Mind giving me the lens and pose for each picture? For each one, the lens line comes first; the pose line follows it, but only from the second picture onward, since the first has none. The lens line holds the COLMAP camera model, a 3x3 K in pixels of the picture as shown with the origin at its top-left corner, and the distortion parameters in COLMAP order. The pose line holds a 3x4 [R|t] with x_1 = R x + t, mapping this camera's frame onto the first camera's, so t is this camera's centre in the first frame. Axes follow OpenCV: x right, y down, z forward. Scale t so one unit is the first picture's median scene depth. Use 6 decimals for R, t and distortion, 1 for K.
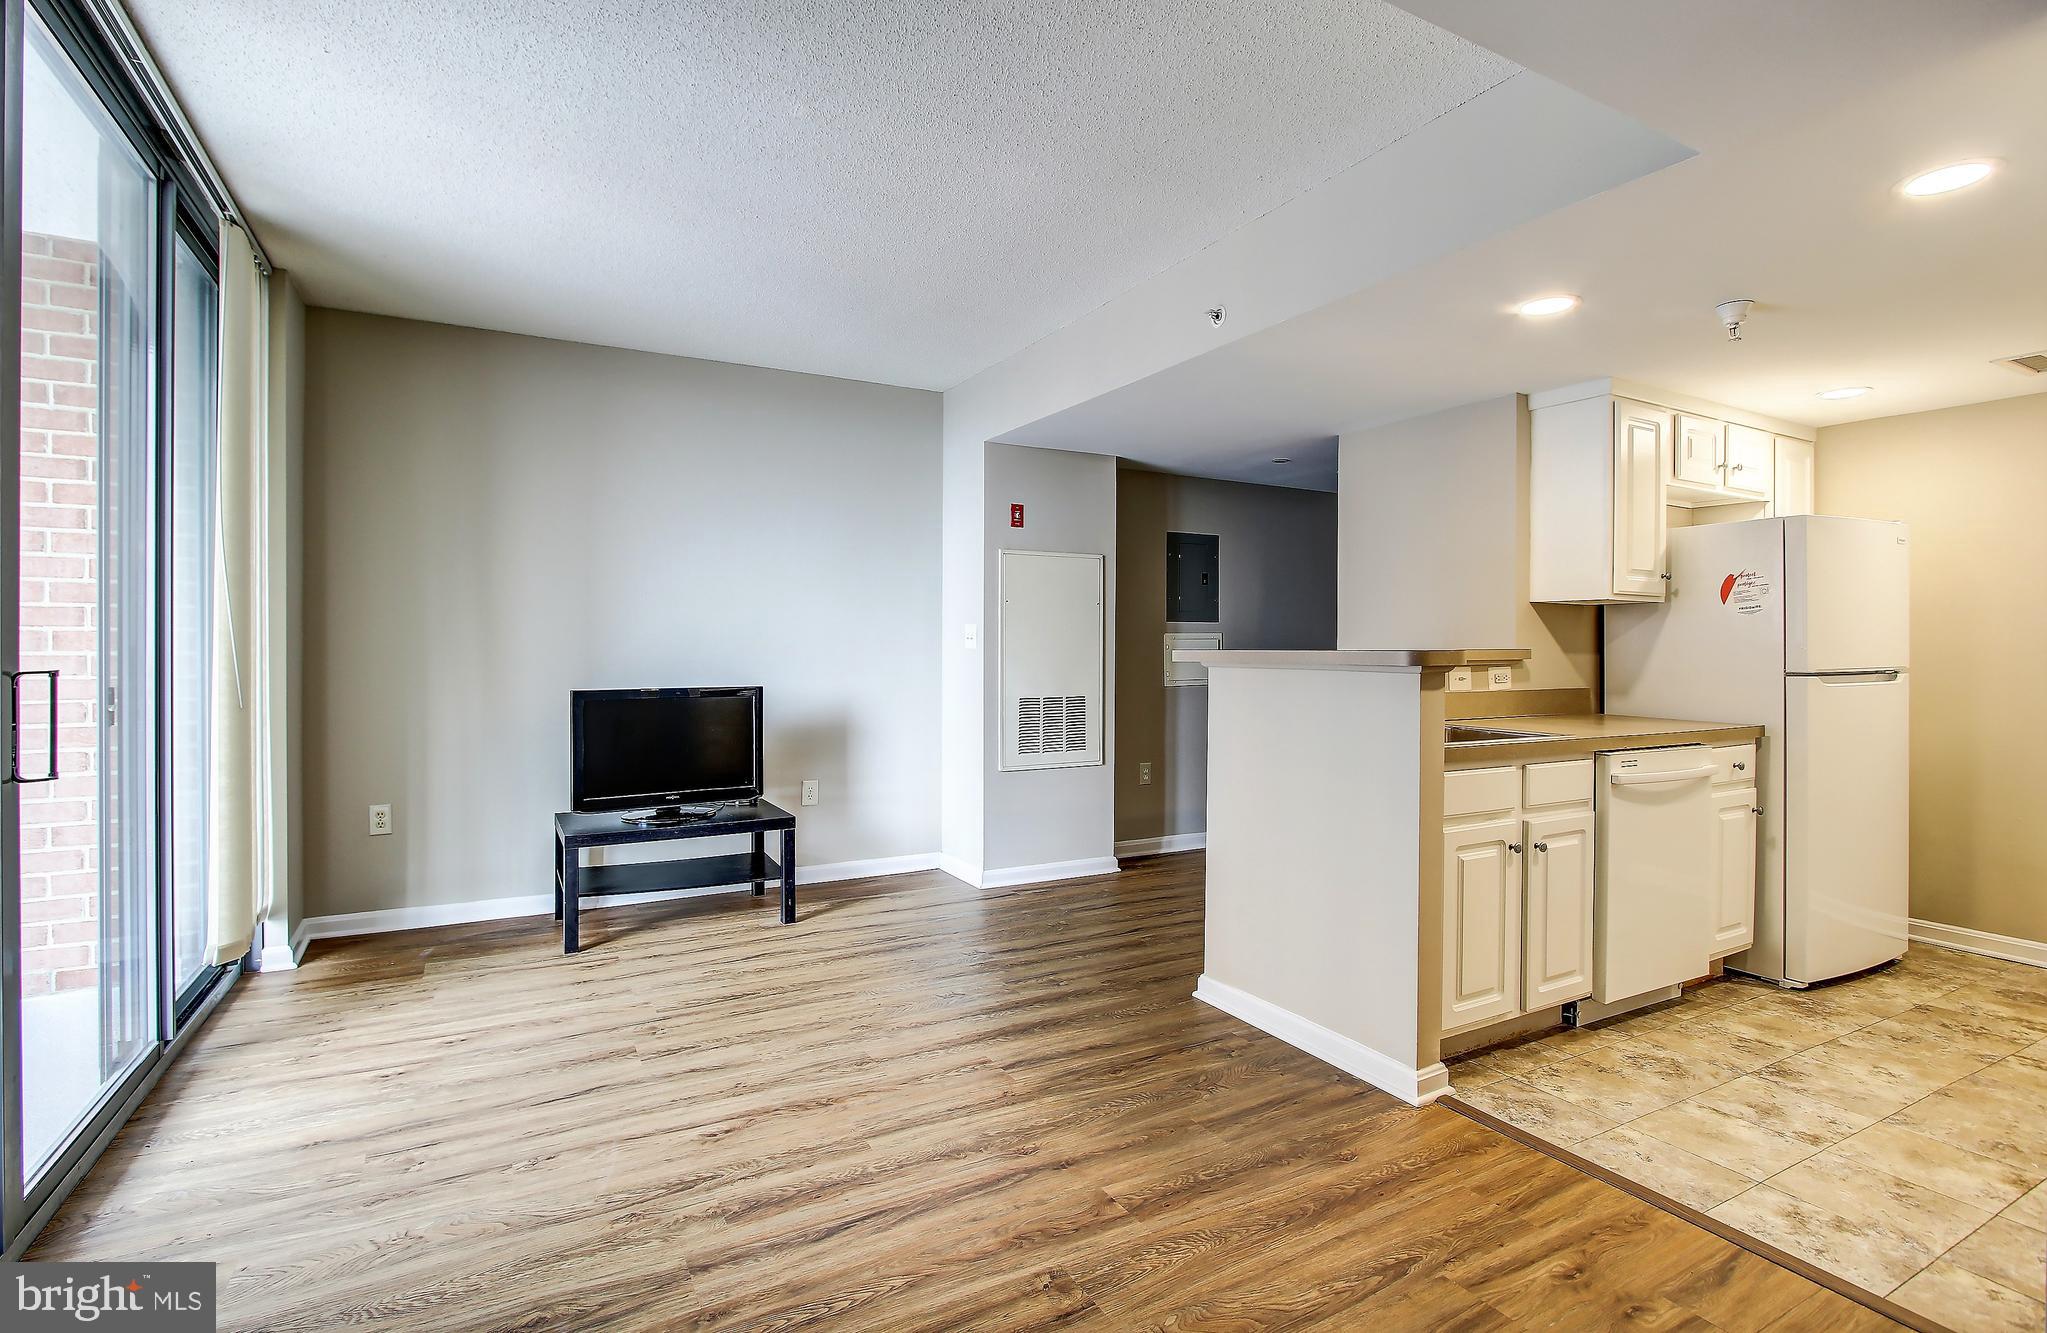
lens RADIAL K [[953.1, 0, 1023.4], [0, 953.1, 646.3], [0, 0, 1]] dist [-0.025486, 0.005829]
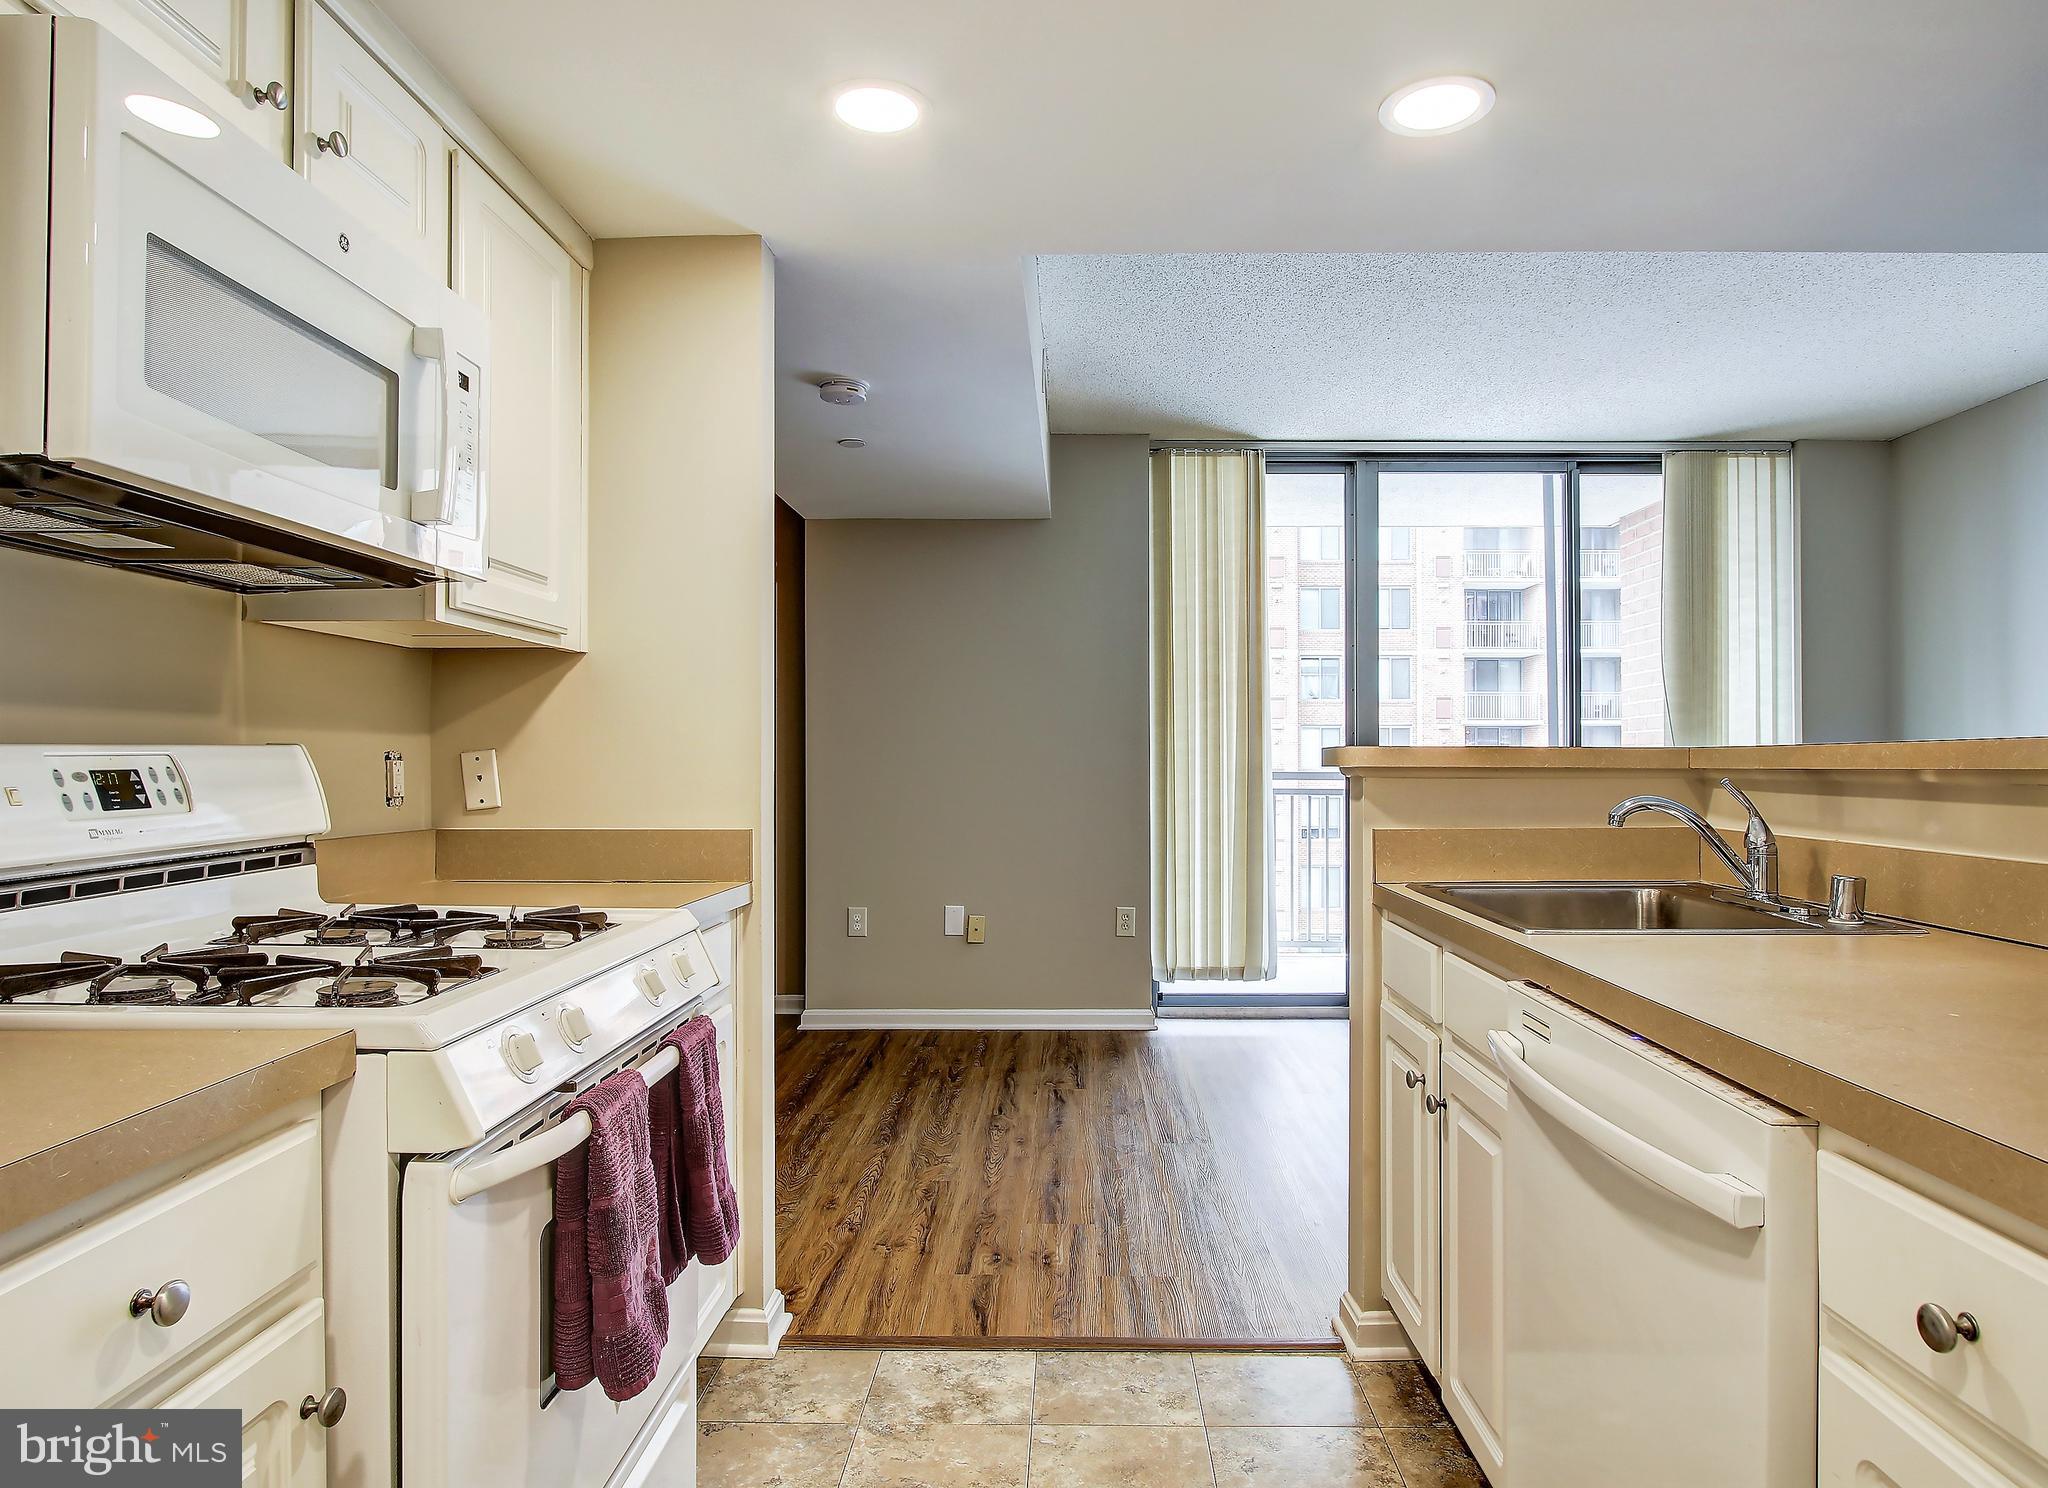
lens RADIAL K [[1269.0, 0, 1024.0], [0, 1269.0, 744.0], [0, 0, 1]] dist [-0.000949, -0.000140]
pose [[-0.517093, -0.016229, -0.855776, 1.135648], [-0.001821, 0.999839, -0.017861, 0.017563], [0.855927, -0.007678, -0.517039, 1.029091]]
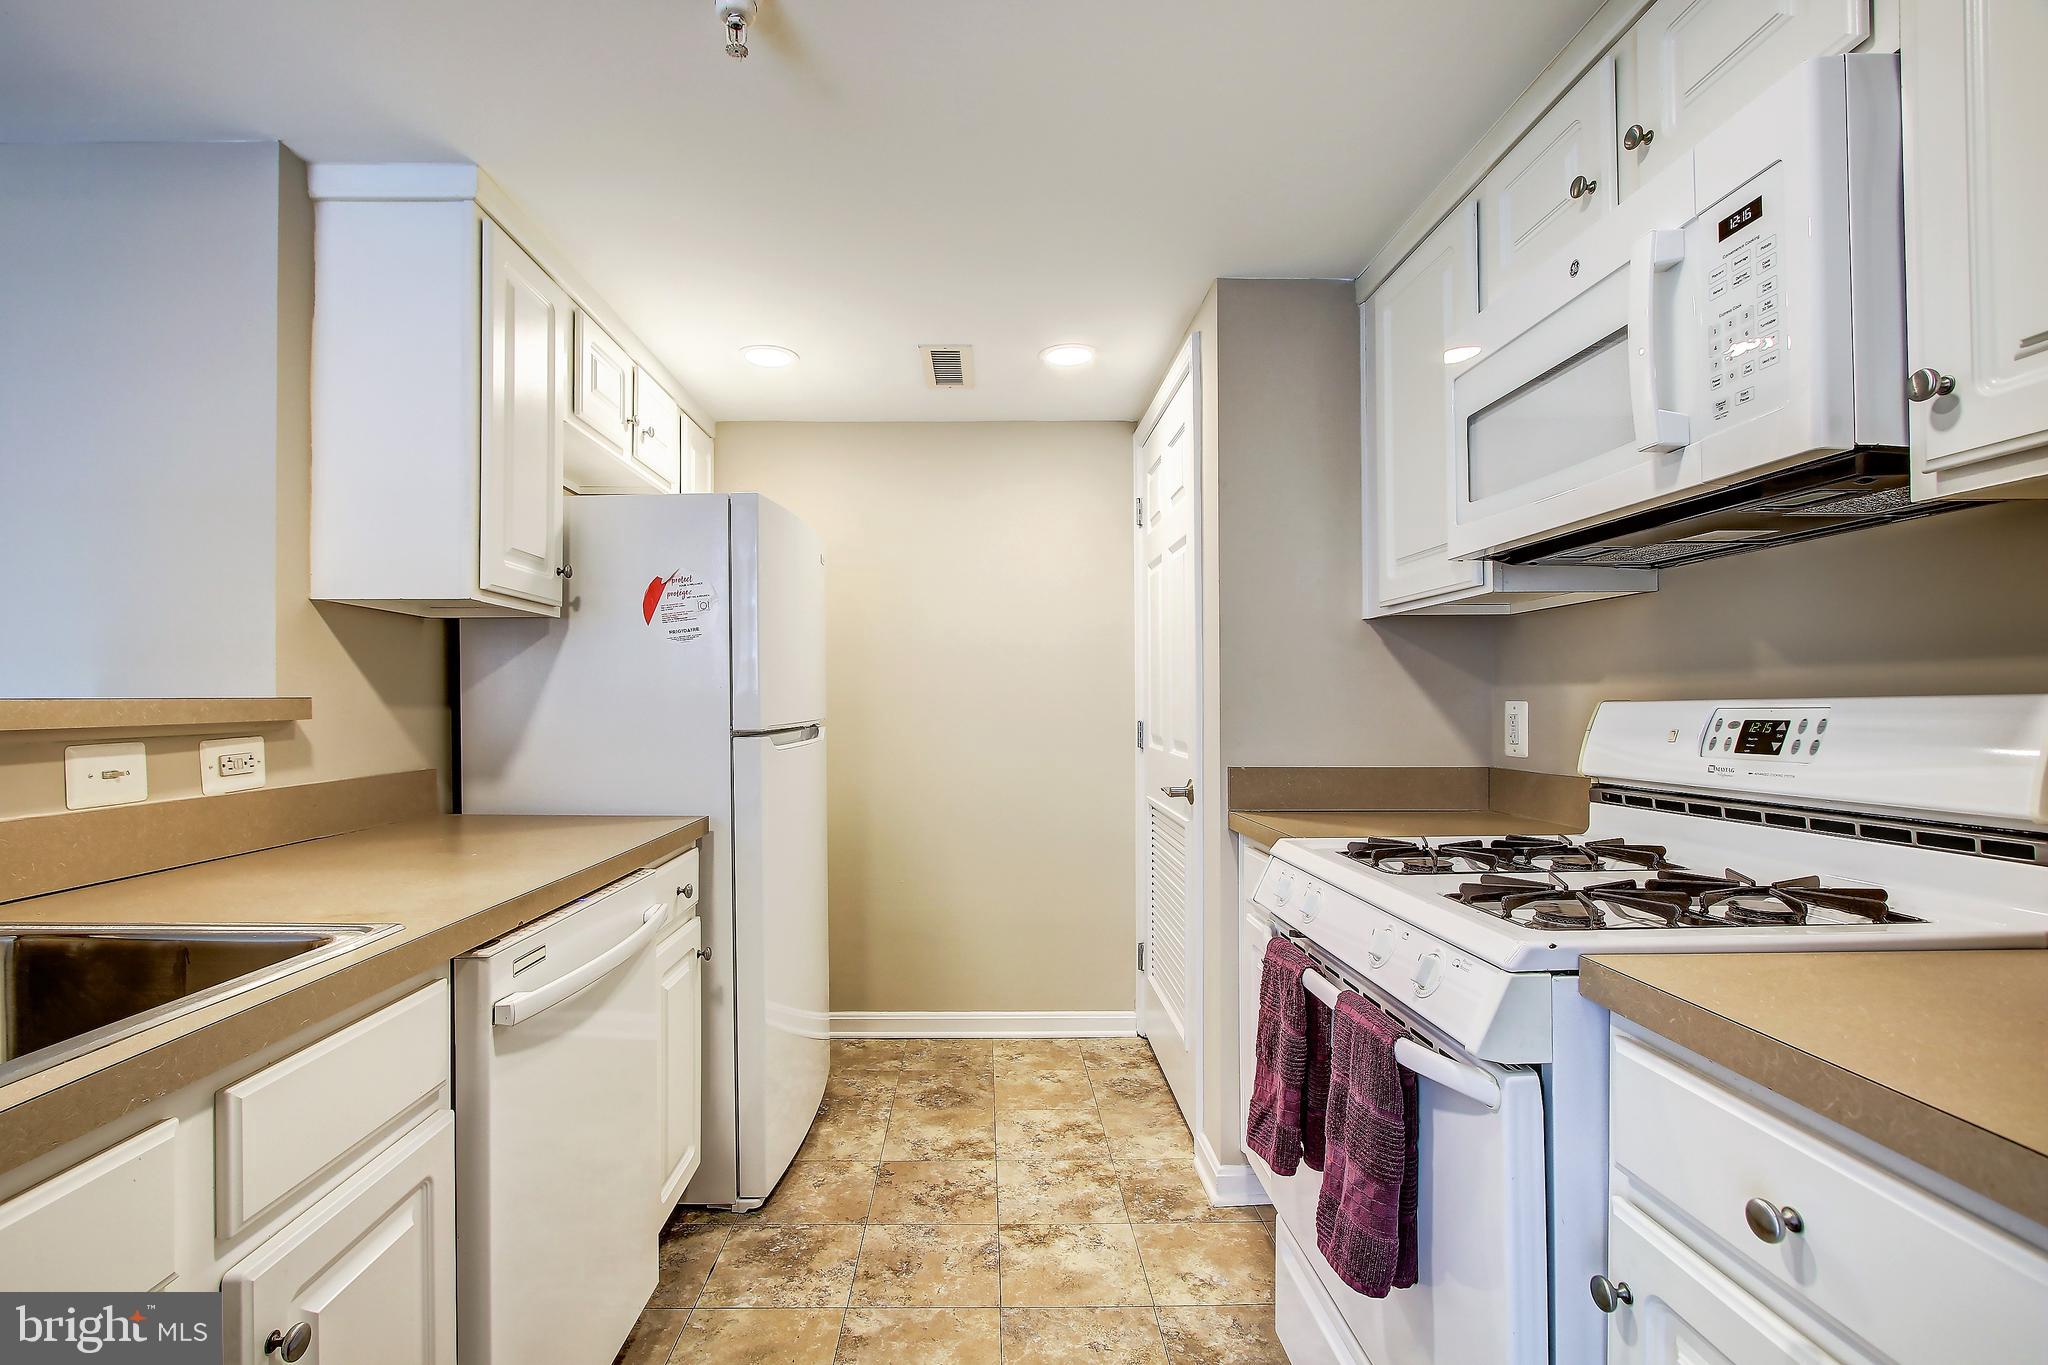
lens RADIAL K [[942.1, 0, 962.8], [0, 942.1, 698.3], [0, 0, 1]] dist [-0.022671, 0.000297]
pose [[0.492995, -0.002835, 0.870028, 0.347454], [0.007347, 0.999973, -0.000904, 0.007122], [-0.870001, 0.006838, 0.493002, 0.581785]]
